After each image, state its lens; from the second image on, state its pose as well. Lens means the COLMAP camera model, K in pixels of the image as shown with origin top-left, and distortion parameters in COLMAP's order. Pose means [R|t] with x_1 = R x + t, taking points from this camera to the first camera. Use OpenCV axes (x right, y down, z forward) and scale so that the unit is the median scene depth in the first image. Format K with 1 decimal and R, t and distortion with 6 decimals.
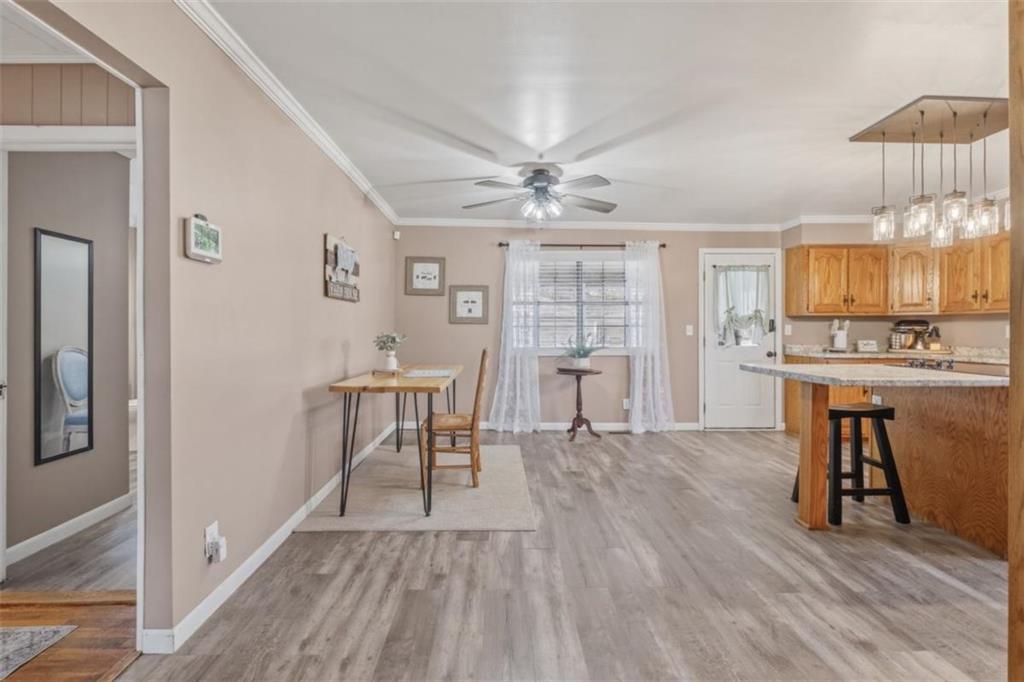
lens RADIAL K [[443.2, 0, 495.7], [0, 443.2, 331.0], [0, 0, 1]] dist [-0.015074, -0.000286]
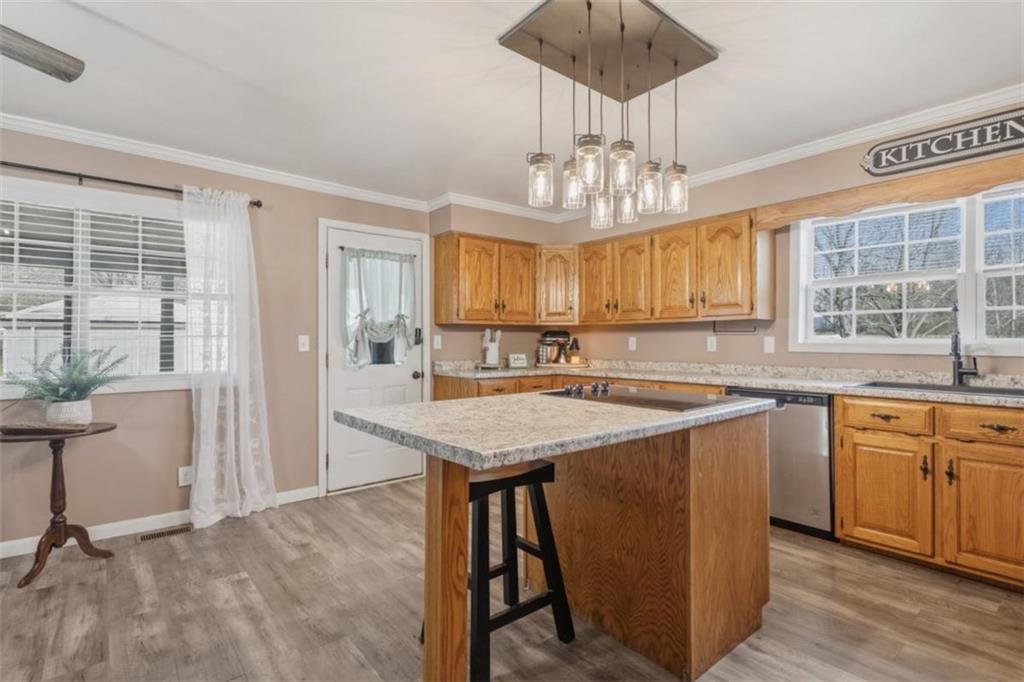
lens RADIAL K [[507.3, 0, 512.0], [0, 507.3, 341.0], [0, 0, 1]] dist [0.000782, 0.000018]
pose [[0.766421, -0.001863, 0.642336, 0.212372], [0.003258, 0.999994, -0.000987, -0.003325], [-0.642331, 0.002849, 0.766422, 0.258708]]
